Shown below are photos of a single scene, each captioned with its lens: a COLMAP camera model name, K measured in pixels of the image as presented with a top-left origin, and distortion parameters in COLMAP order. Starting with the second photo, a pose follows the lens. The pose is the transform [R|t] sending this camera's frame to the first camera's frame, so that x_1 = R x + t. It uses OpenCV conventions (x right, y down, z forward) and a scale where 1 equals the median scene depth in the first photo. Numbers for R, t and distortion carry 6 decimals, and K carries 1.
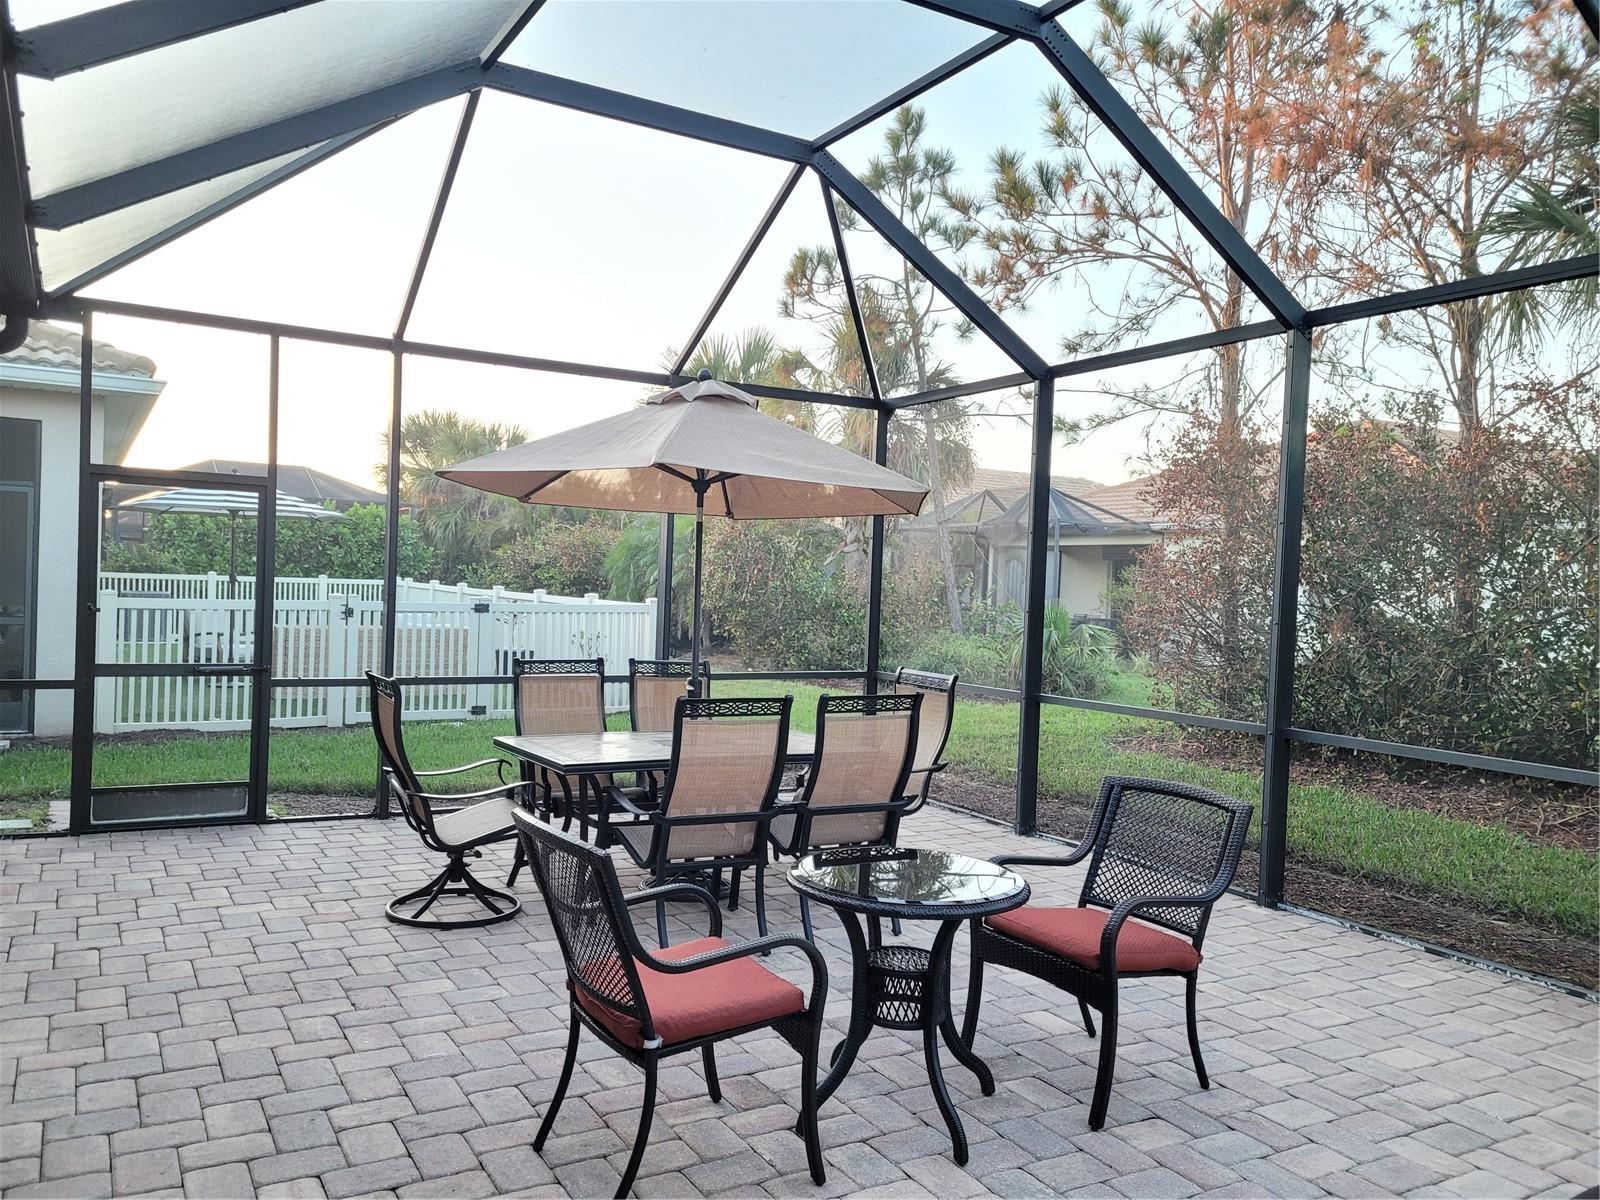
lens RADIAL K [[1240.5, 0, 799.9], [0, 1240.5, 622.1], [0, 0, 1]] dist [0.062983, -0.046244]
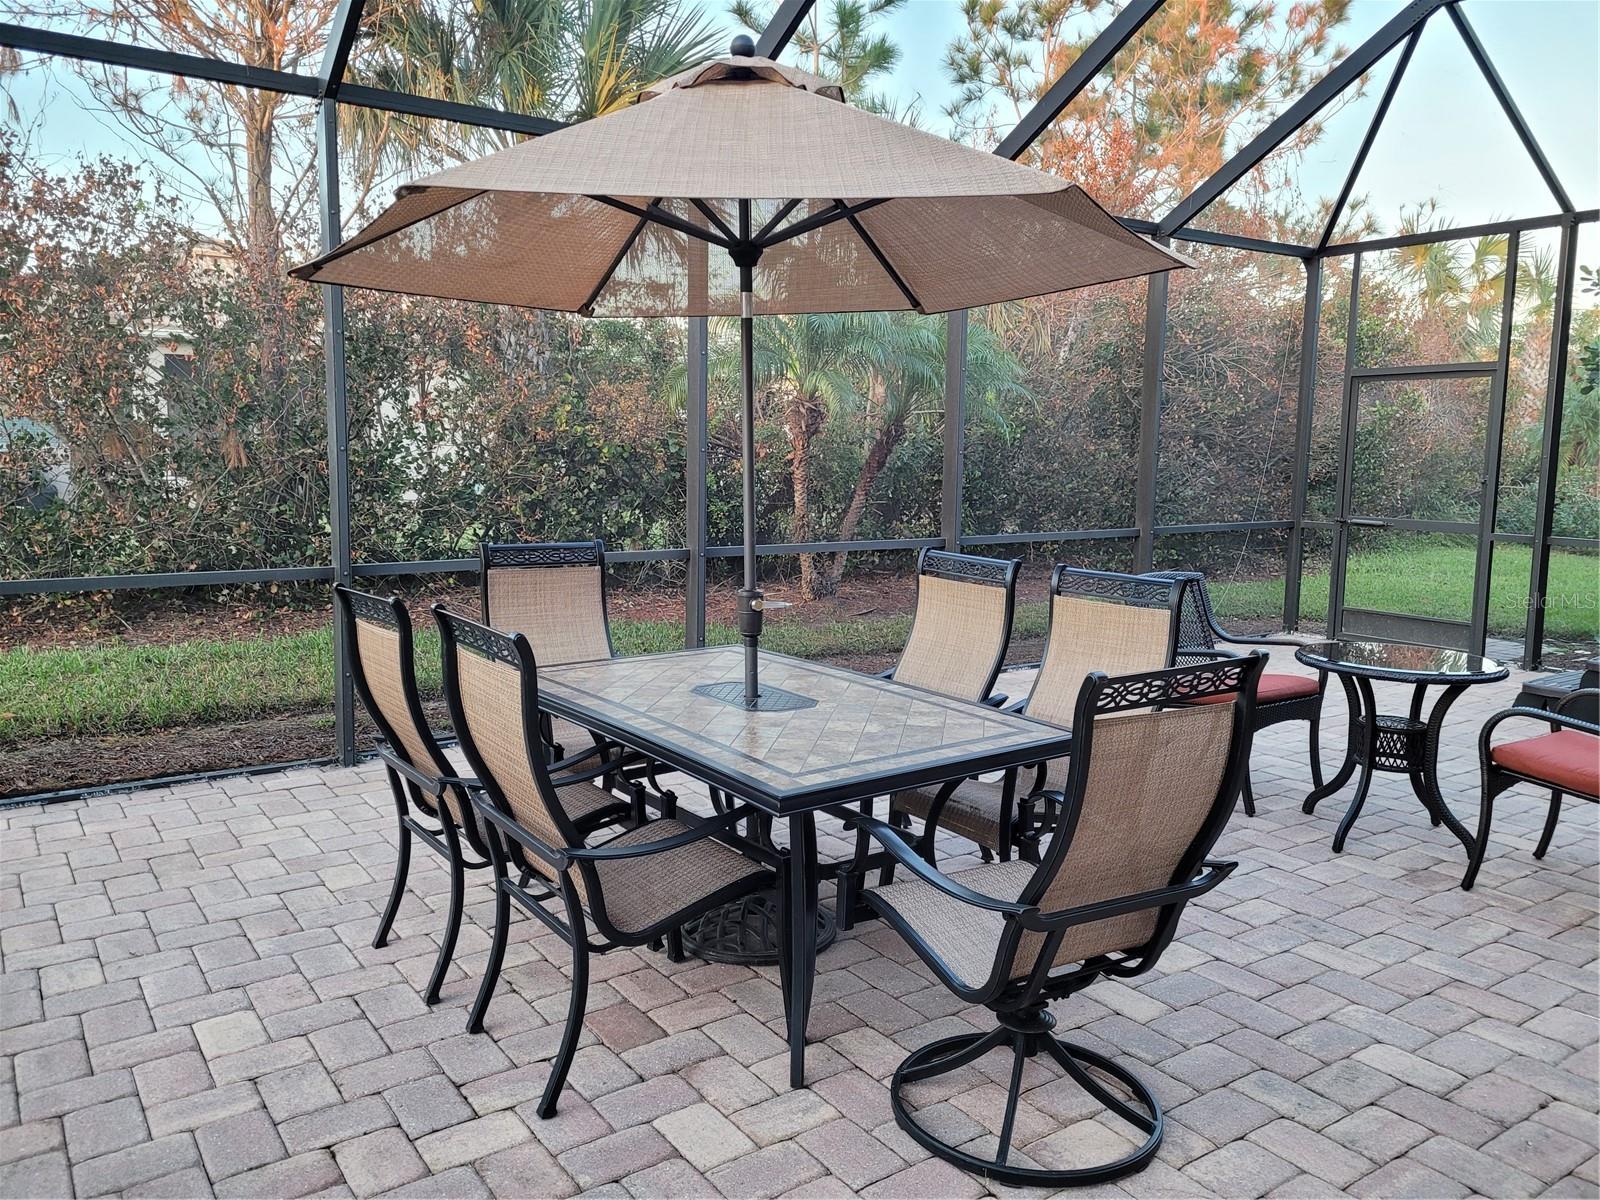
lens RADIAL K [[1220.1, 0, 800.0], [0, 1220.1, 600.0], [0, 0, 1]] dist [0.069924, -0.051469]
pose [[-0.079860, -0.162479, 0.983475, -0.721321], [0.018307, 0.986221, 0.164419, -0.043427], [-0.996638, 0.031135, -0.075785, 1.135137]]
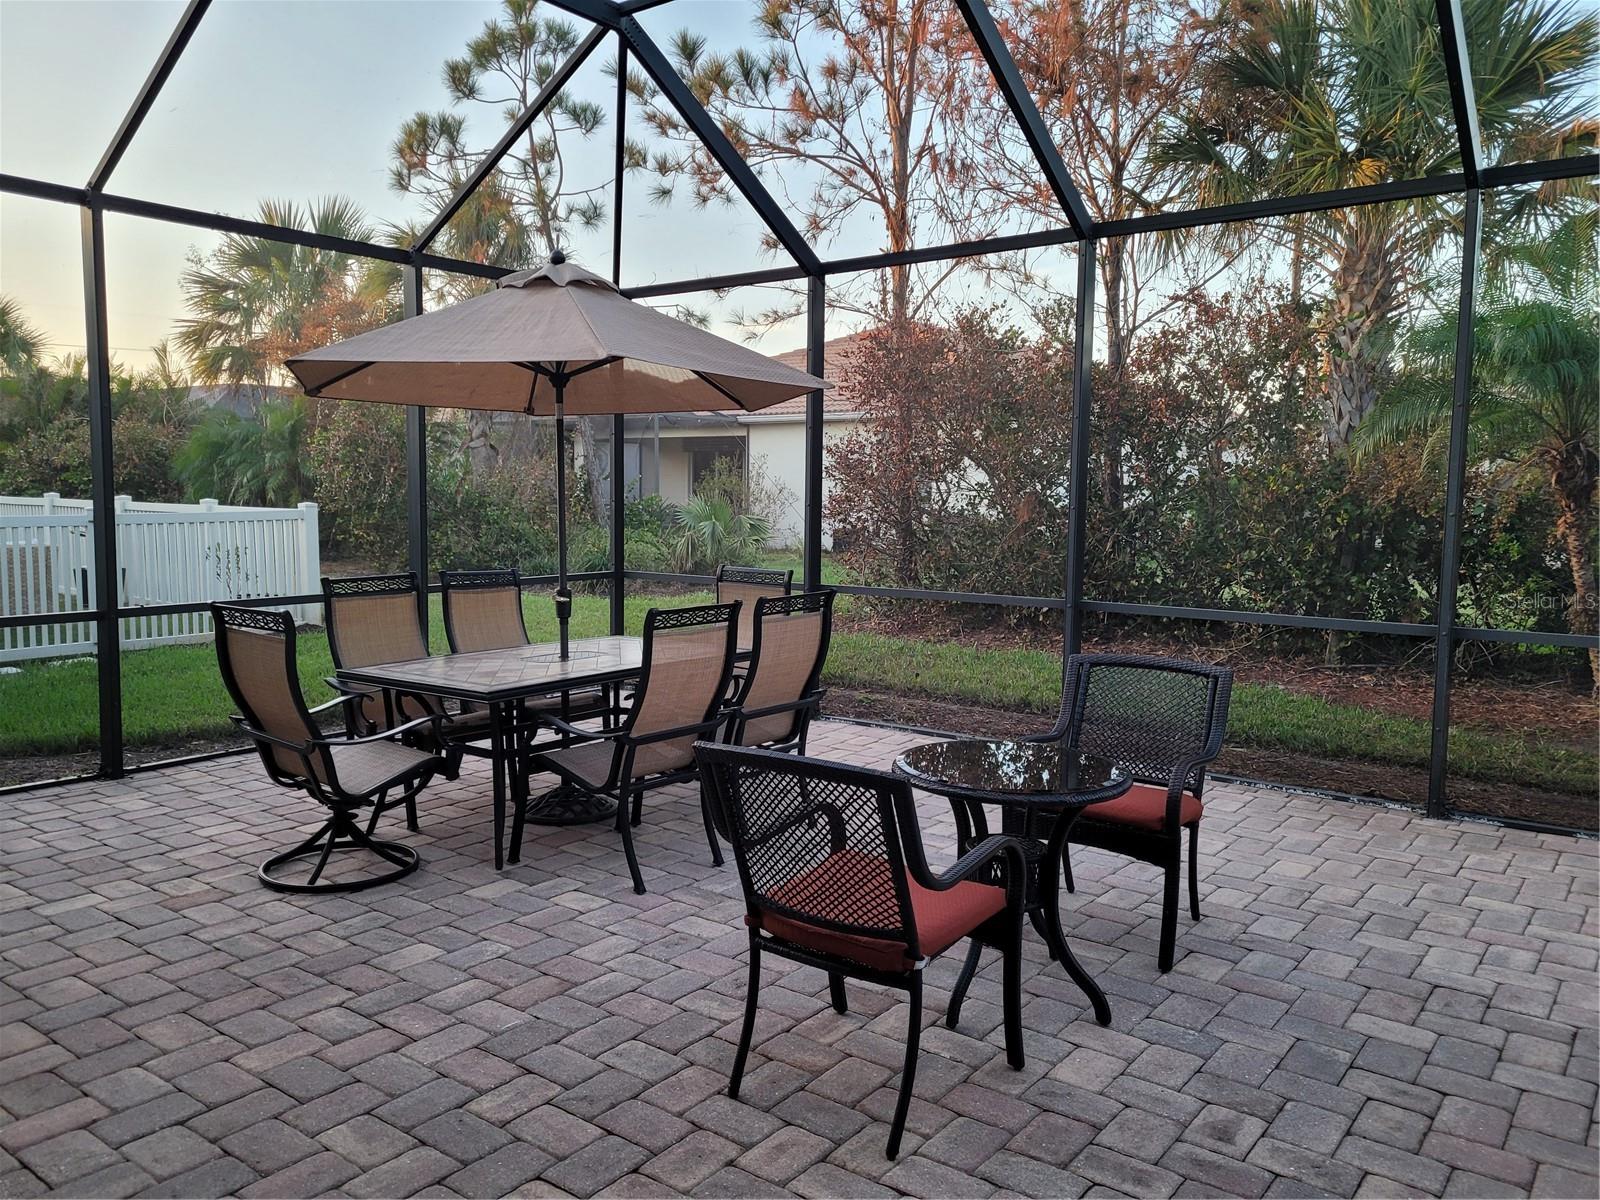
lens RADIAL K [[1220.1, 0, 800.0], [0, 1220.1, 600.0], [0, 0, 1]] dist [0.069924, -0.051469]
pose [[0.922020, -0.063436, 0.381911, -0.303557], [0.036262, 0.996298, 0.077942, -0.012641], [-0.385441, -0.058015, 0.920907, 0.093556]]
